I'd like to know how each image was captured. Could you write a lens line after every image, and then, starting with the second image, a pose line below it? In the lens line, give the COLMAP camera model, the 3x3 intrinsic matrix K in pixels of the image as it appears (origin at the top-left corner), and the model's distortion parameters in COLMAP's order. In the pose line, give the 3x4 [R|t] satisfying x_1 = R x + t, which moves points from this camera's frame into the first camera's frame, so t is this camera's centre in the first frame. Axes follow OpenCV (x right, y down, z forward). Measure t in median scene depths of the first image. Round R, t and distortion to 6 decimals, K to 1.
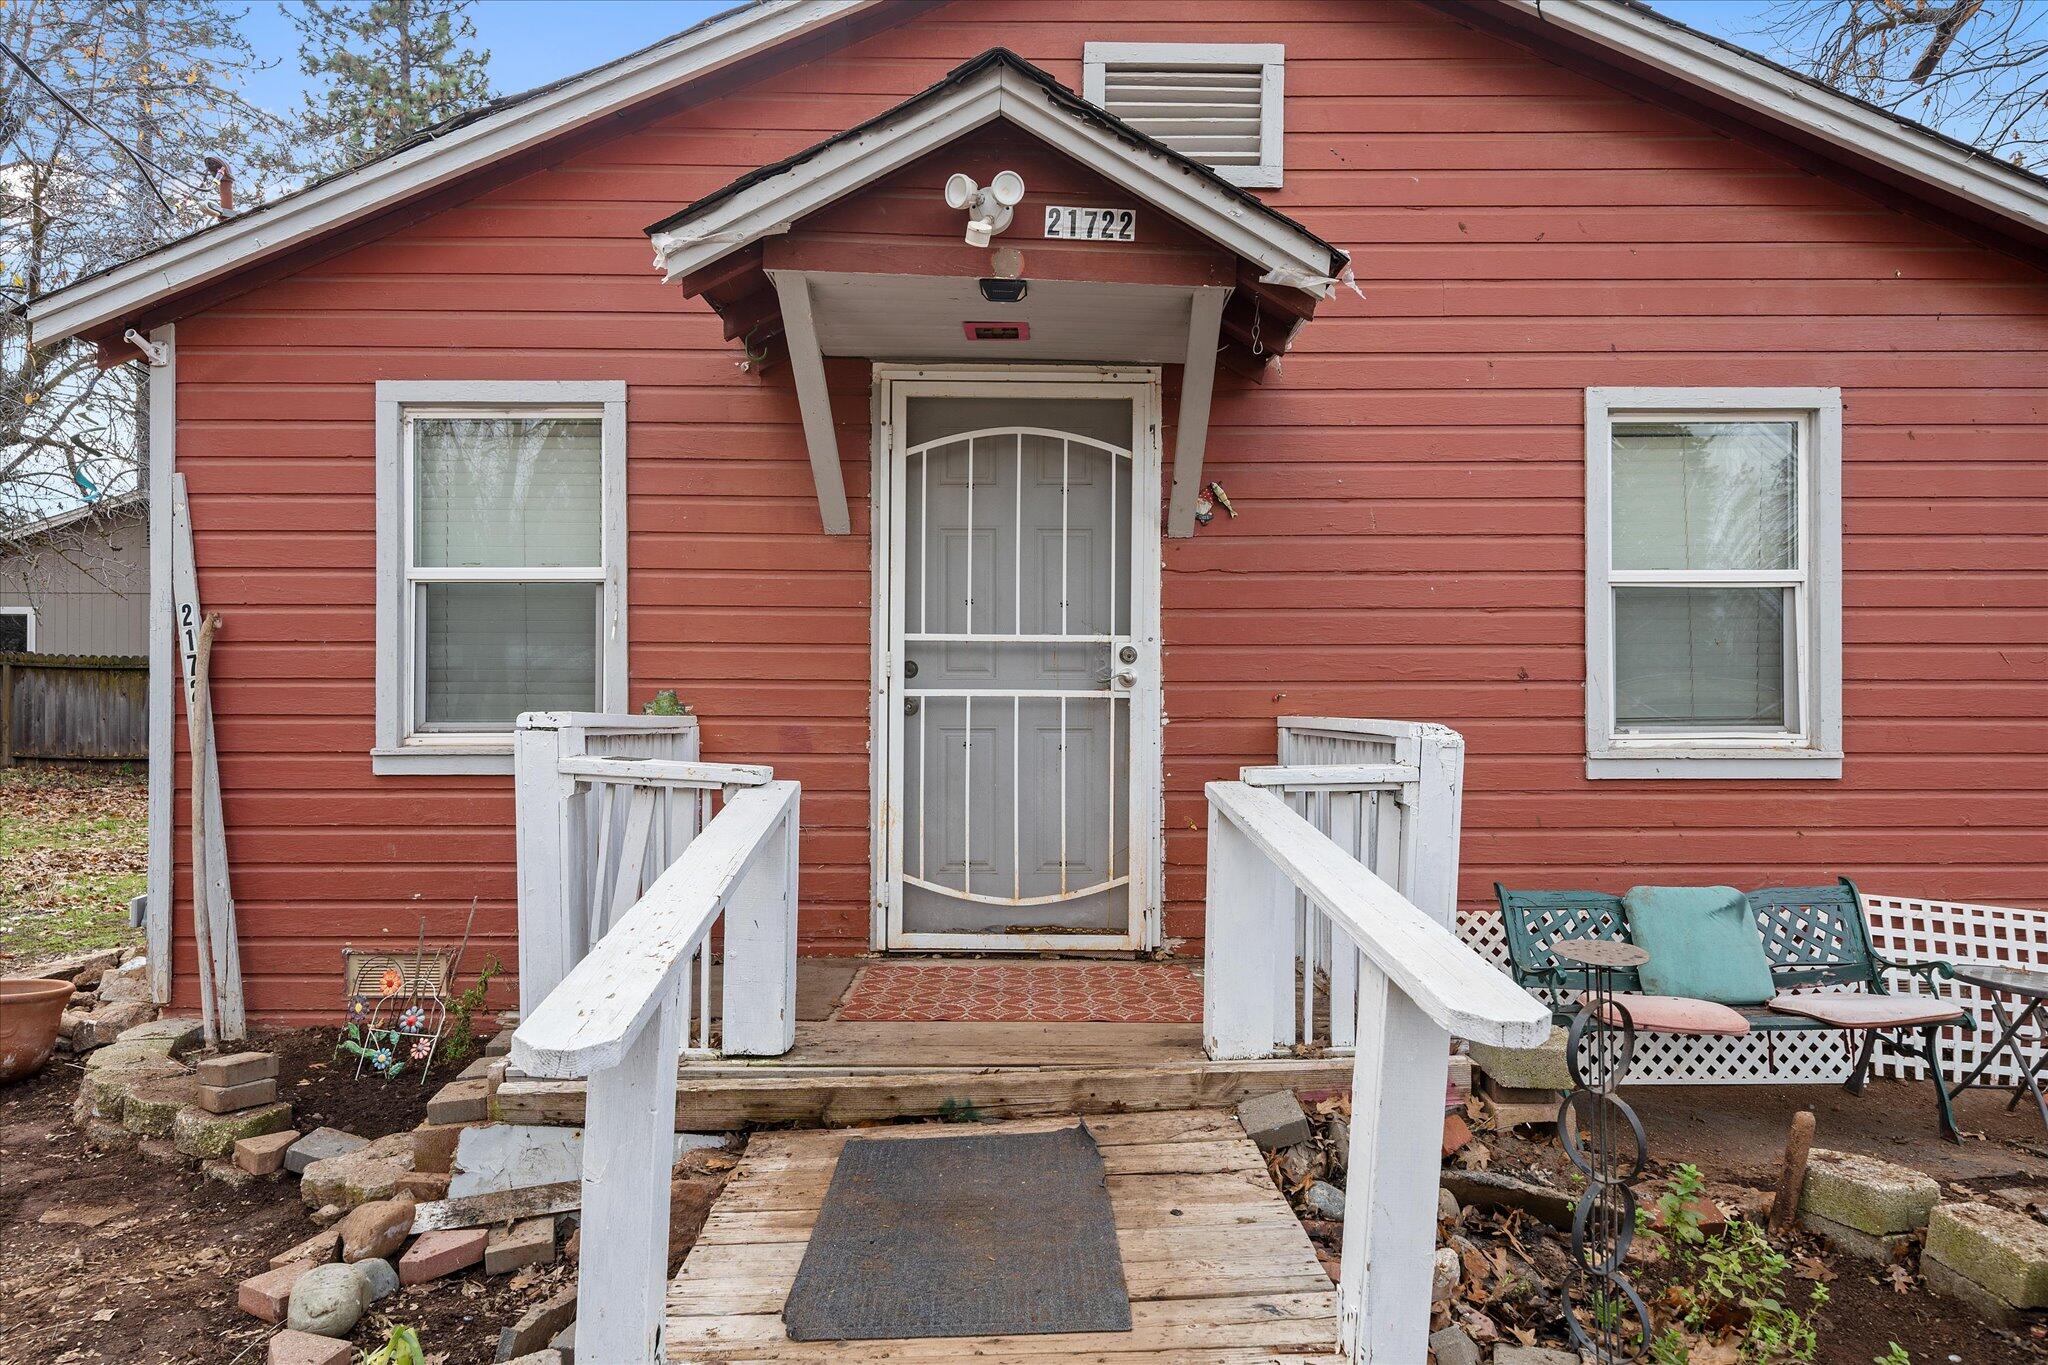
lens RADIAL K [[1239.0, 0, 1017.4], [0, 1239.0, 701.7], [0, 0, 1]] dist [0.002869, 0.000900]
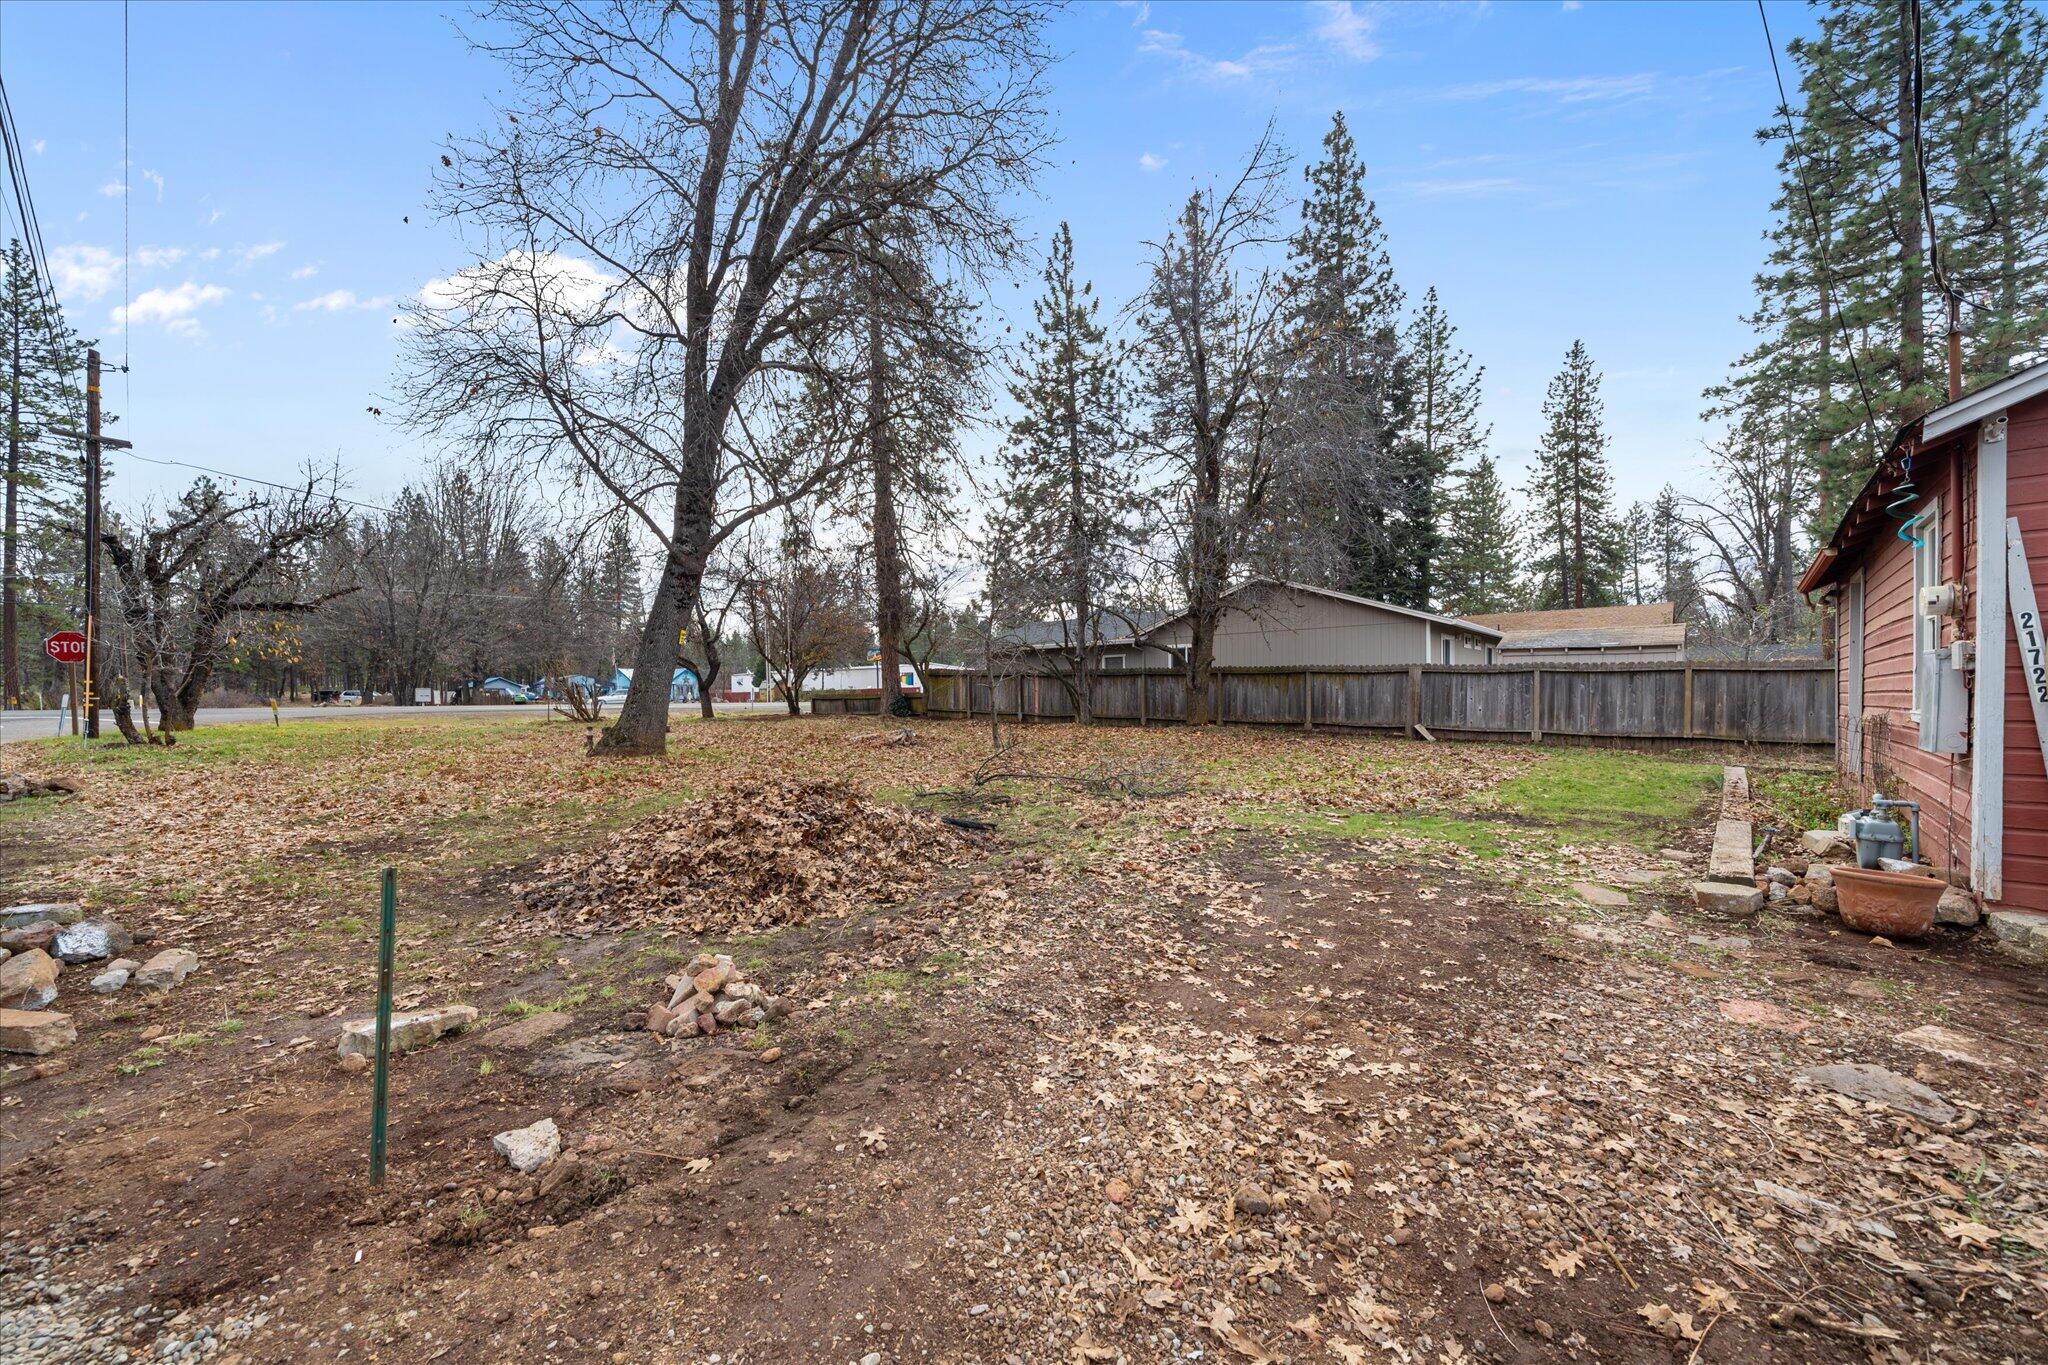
lens RADIAL K [[774.7, 0, 1004.4], [0, 774.7, 710.0], [0, 0, 1]] dist [-0.001801, -0.000362]
pose [[0.724352, 0.002172, -0.689427, -0.897135], [0.015675, 0.999685, 0.019618, -0.005727], [0.689252, -0.025017, 0.724090, -0.393600]]
